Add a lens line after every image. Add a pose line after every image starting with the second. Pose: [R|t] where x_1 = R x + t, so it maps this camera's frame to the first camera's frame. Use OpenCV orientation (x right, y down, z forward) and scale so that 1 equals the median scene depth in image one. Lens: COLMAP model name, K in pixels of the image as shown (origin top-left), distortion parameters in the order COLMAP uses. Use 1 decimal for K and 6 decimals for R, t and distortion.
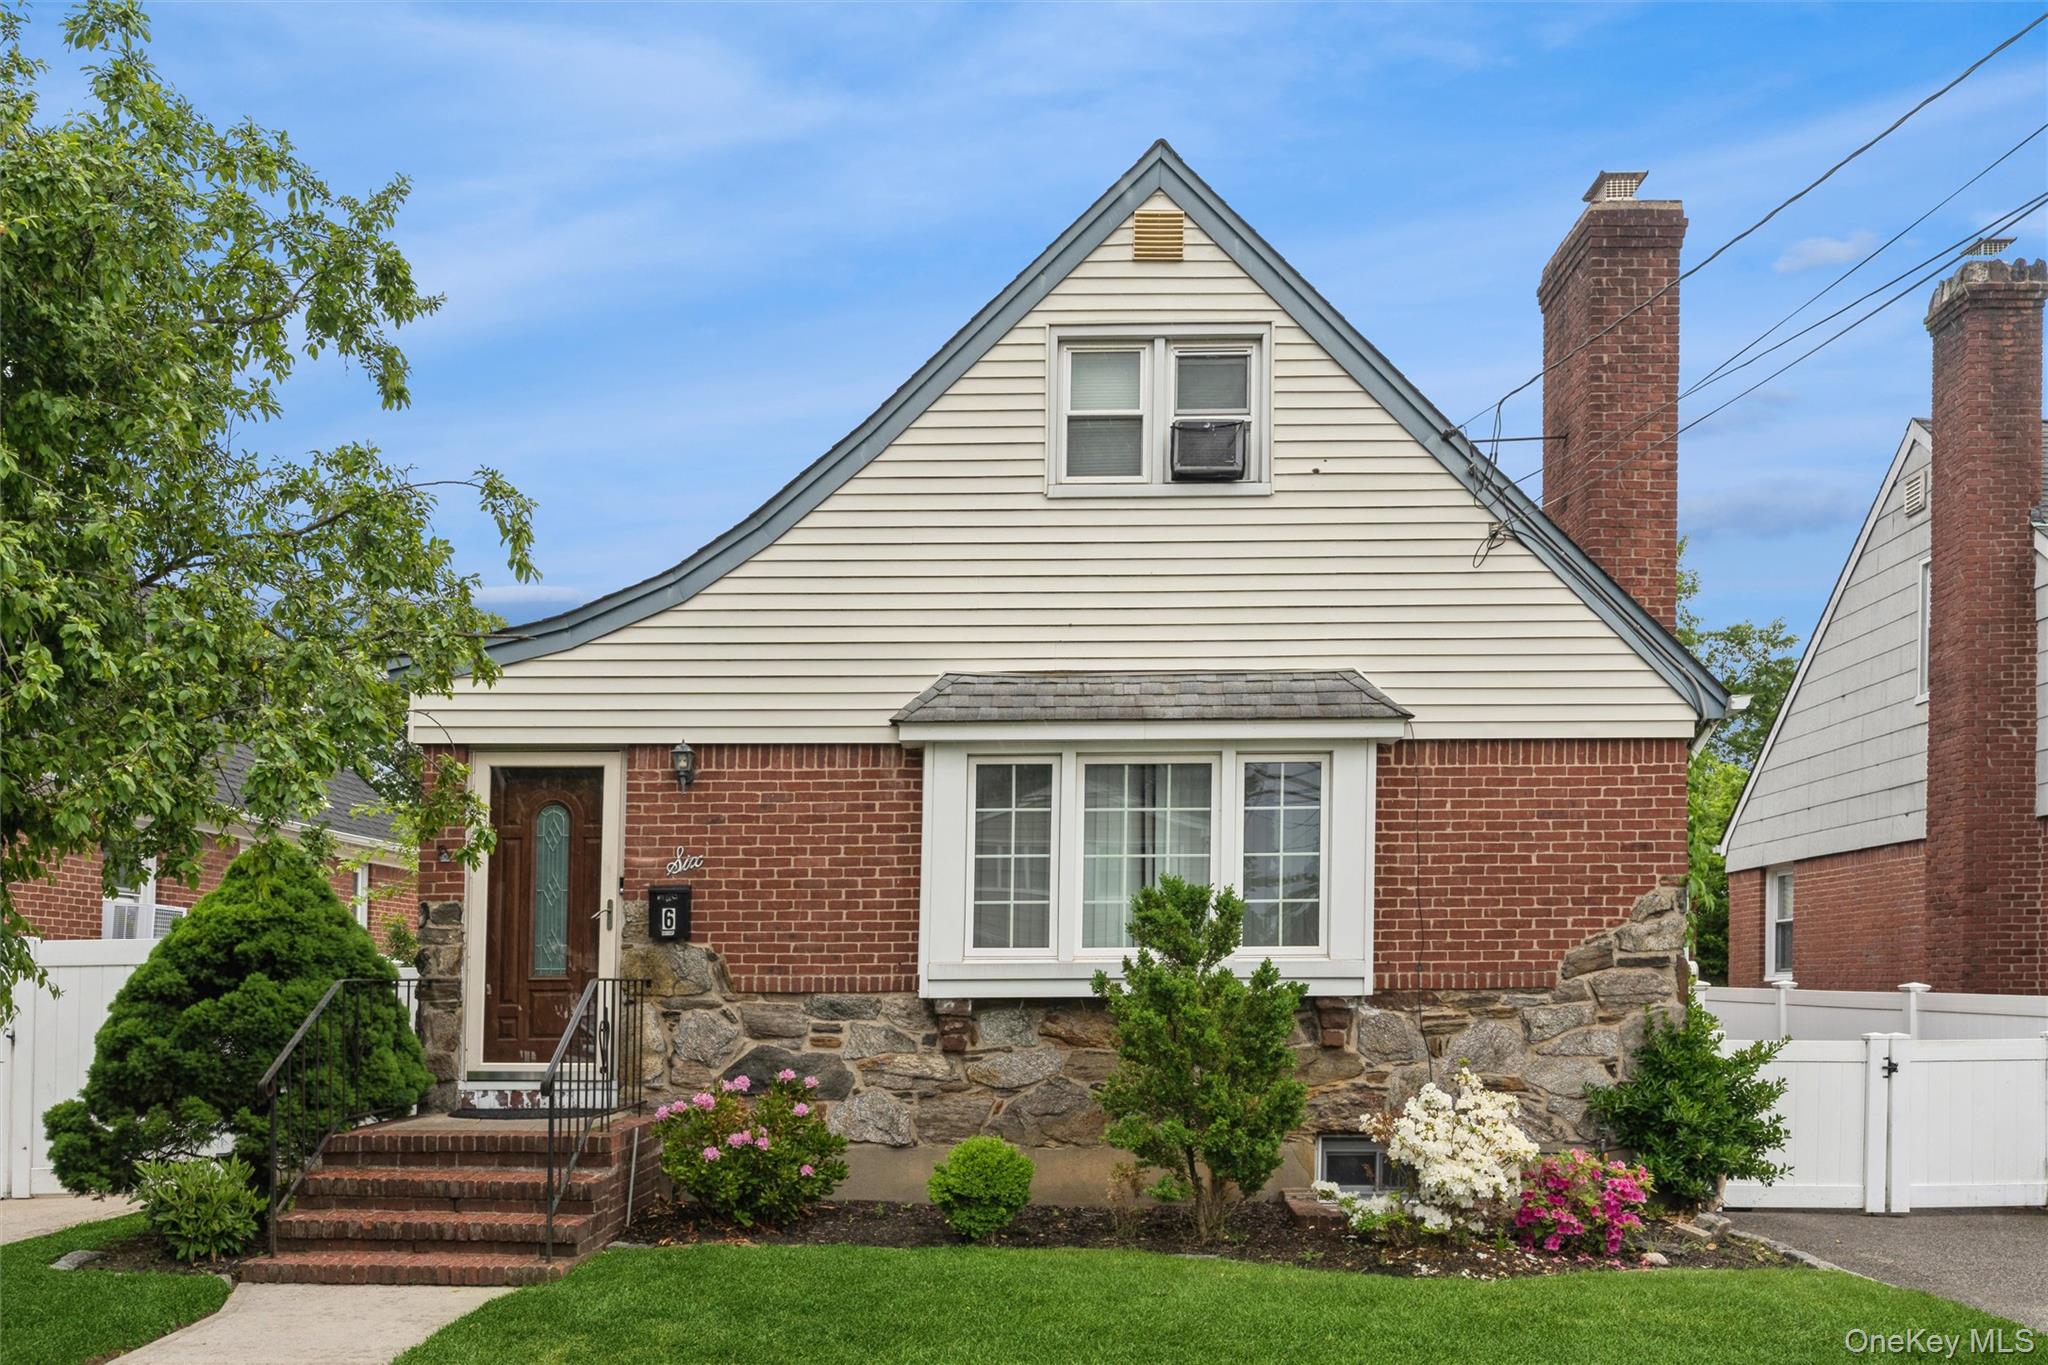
lens RADIAL K [[2863.8, 0, 1026.3], [0, 2863.8, 682.9], [0, 0, 1]] dist [0.015061, 0.000000]
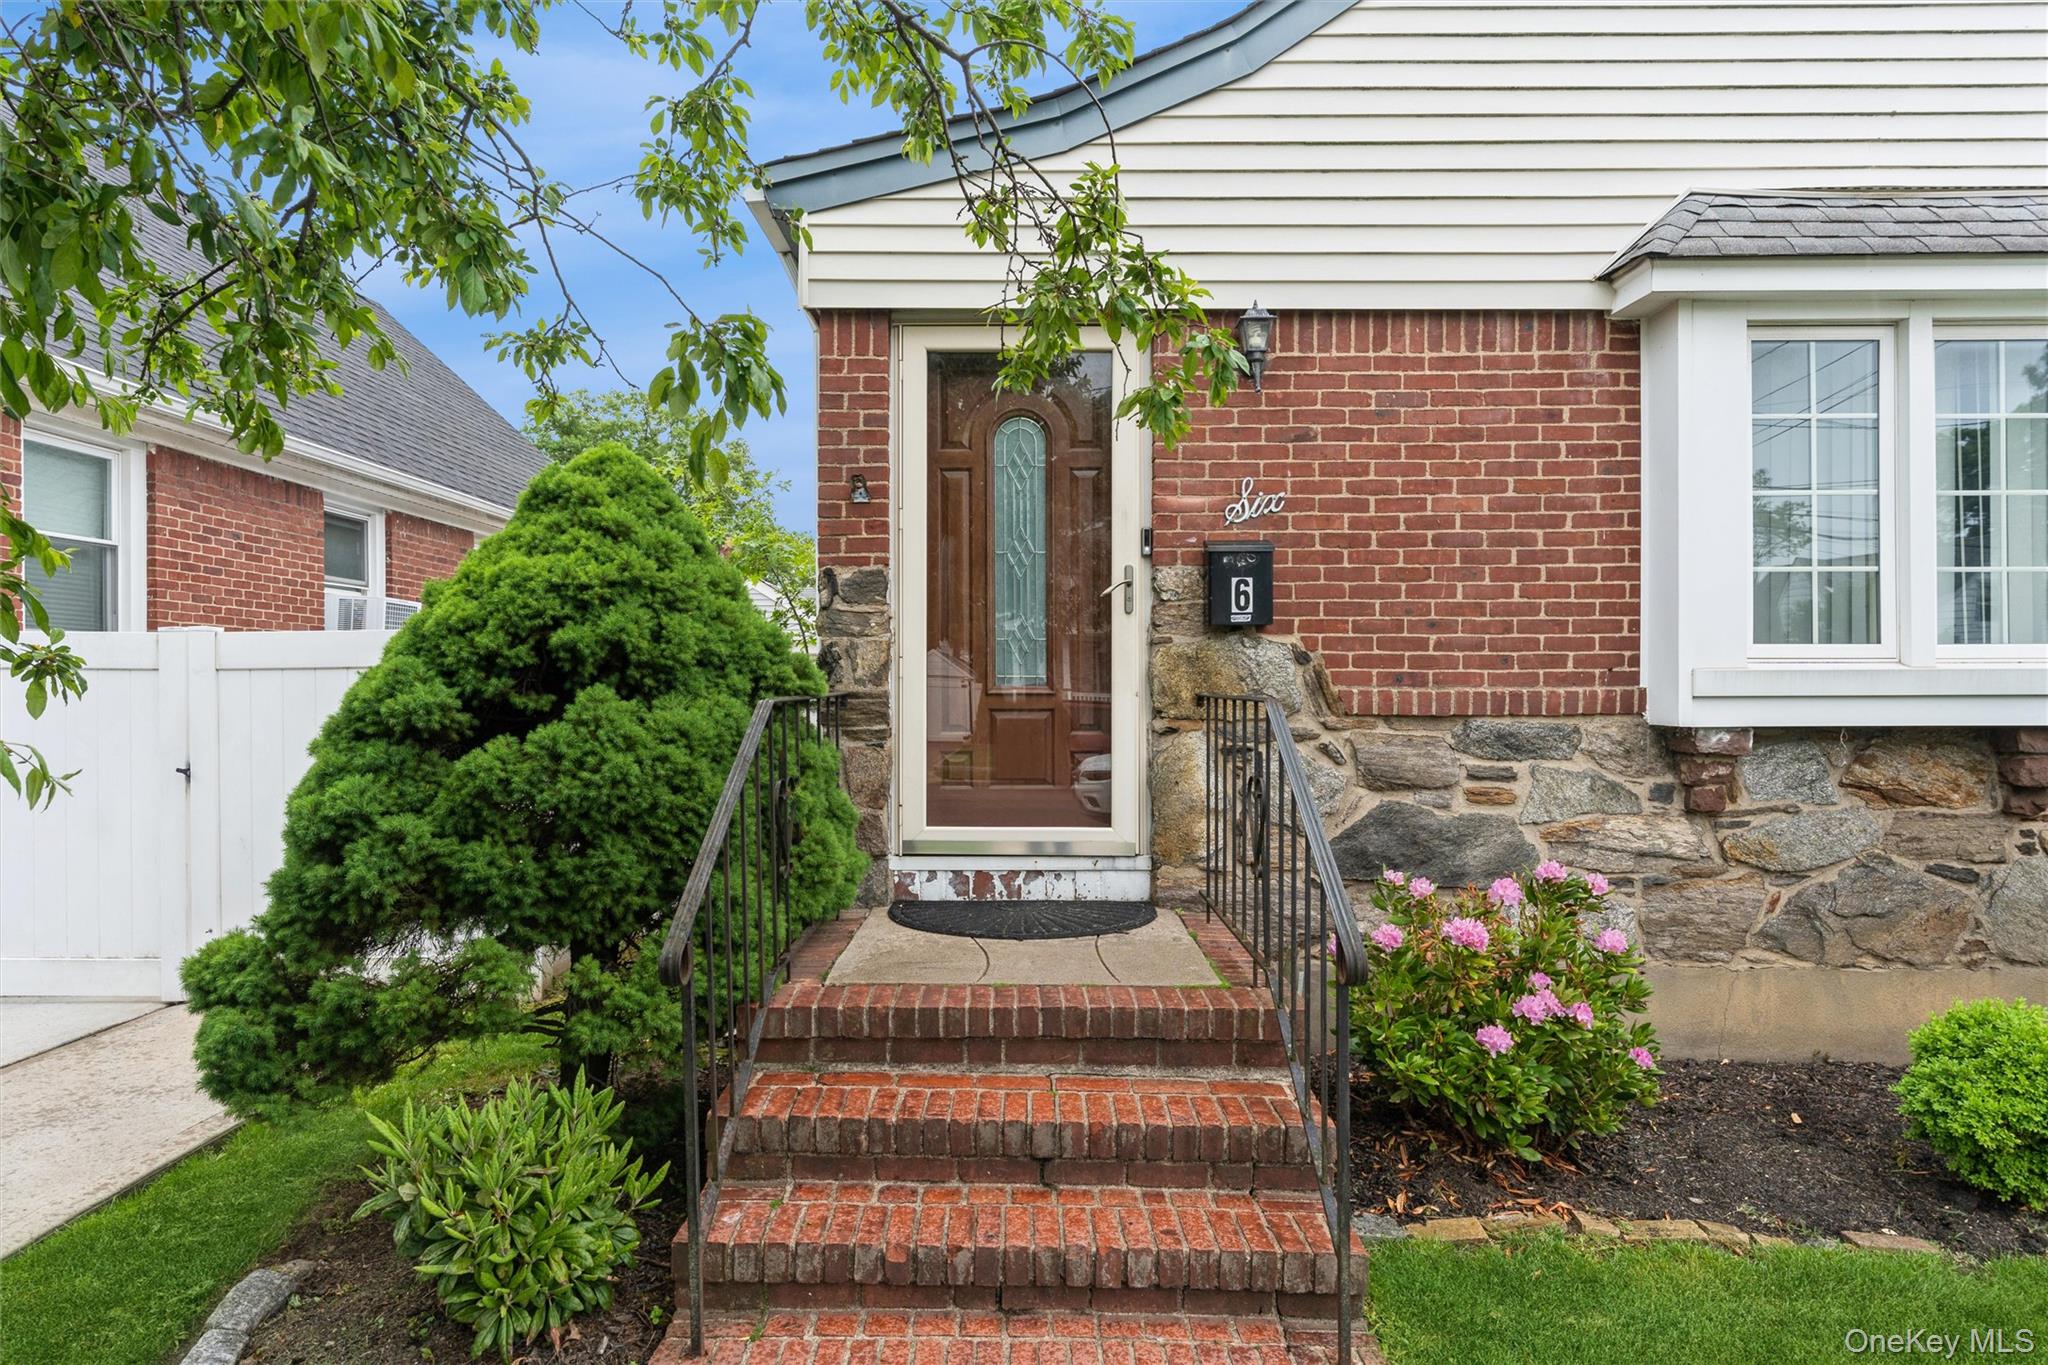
lens RADIAL K [[2011.8, 0, 1019.6], [0, 2011.8, 683.0], [0, 0, 1]] dist [0.005332, 0.000000]
pose [[0.999918, 0.002201, 0.012625, -0.176556], [-0.003522, 0.994397, 0.105648, 0.055963], [-0.012322, -0.105684, 0.994323, 0.574546]]
